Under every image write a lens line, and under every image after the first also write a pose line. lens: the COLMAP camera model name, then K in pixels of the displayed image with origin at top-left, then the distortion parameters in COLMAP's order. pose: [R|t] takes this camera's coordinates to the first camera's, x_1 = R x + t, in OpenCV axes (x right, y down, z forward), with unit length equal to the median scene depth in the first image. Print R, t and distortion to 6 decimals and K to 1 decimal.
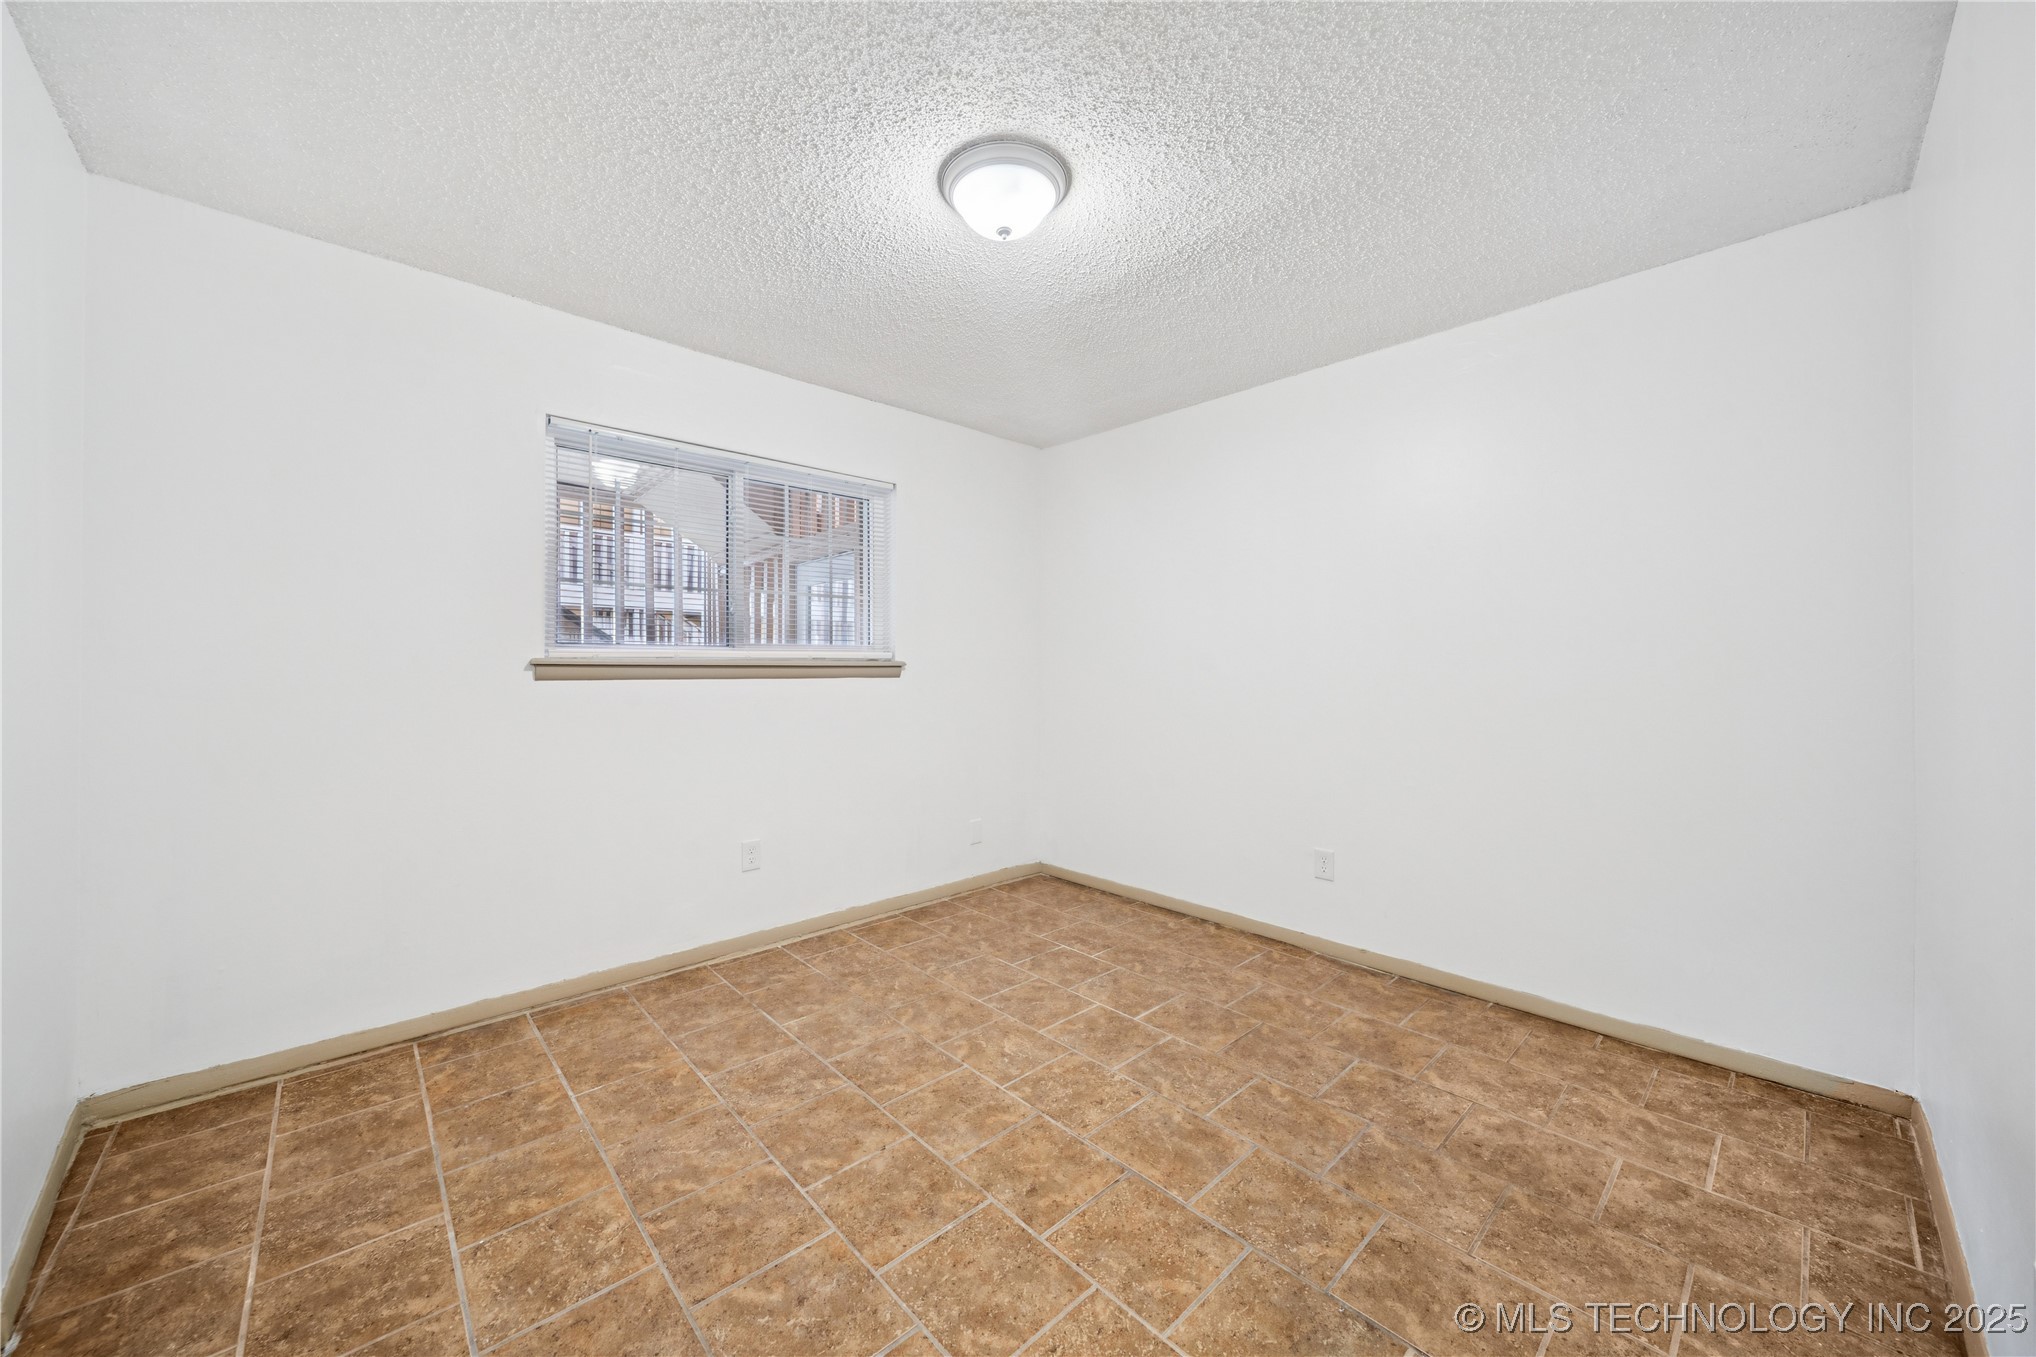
lens RADIAL K [[715.1, 0, 1017.1], [0, 715.1, 666.8], [0, 0, 1]] dist [-0.000402, -0.001494]
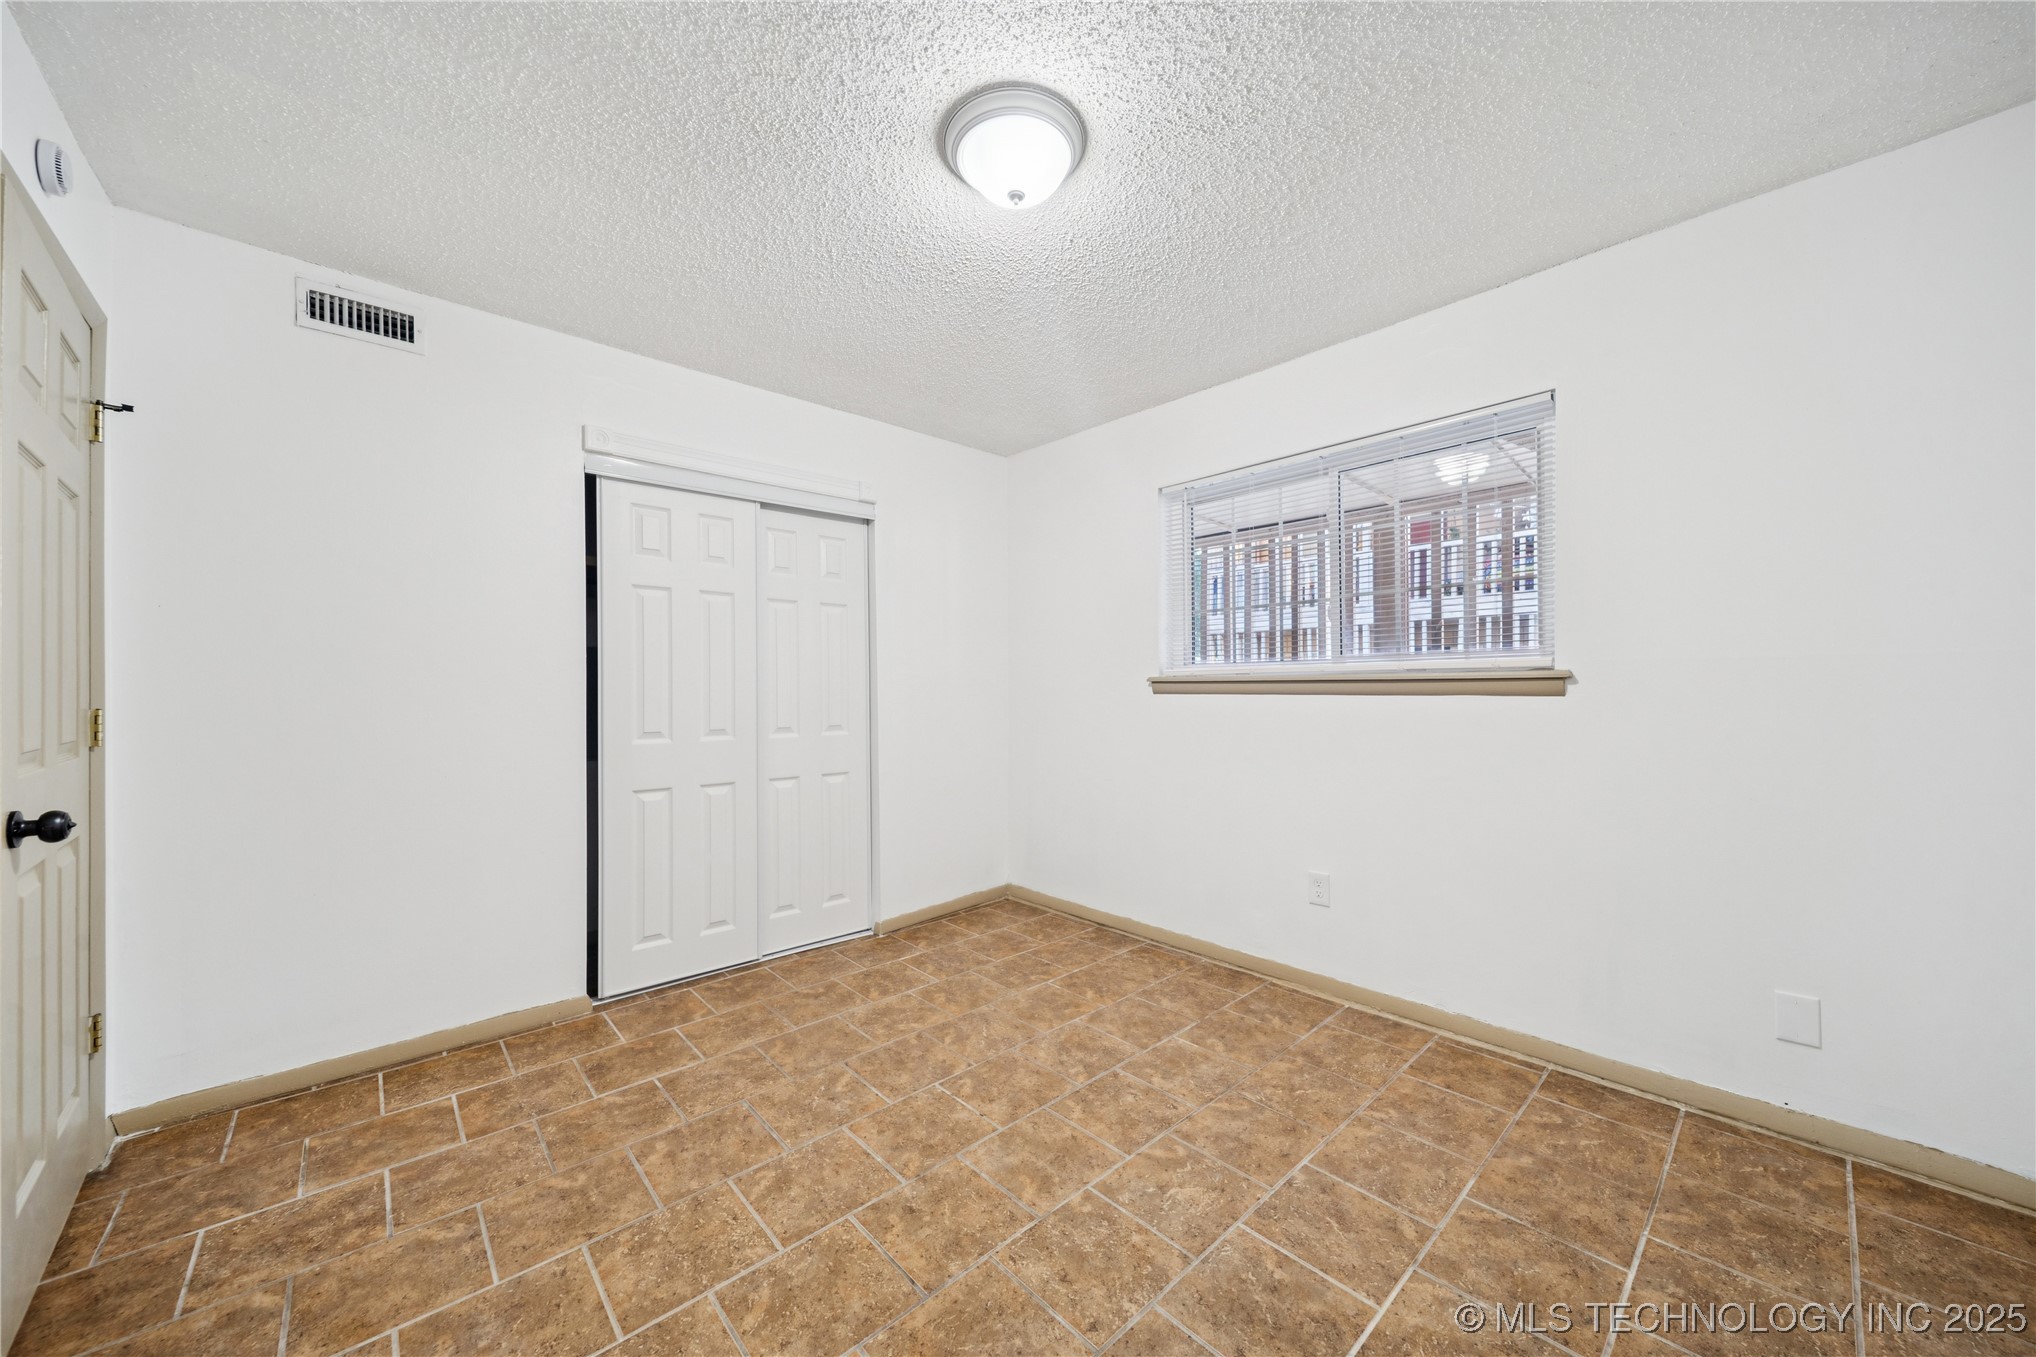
lens RADIAL K [[715.1, 0, 1004.3], [0, 715.1, 689.0], [0, 0, 1]] dist [-0.000402, -0.001494]
pose [[0.004526, 0.002566, -0.999986, 0.730359], [0.007860, 0.999966, 0.002602, 0.005371], [0.999959, -0.007871, 0.004506, 0.815682]]
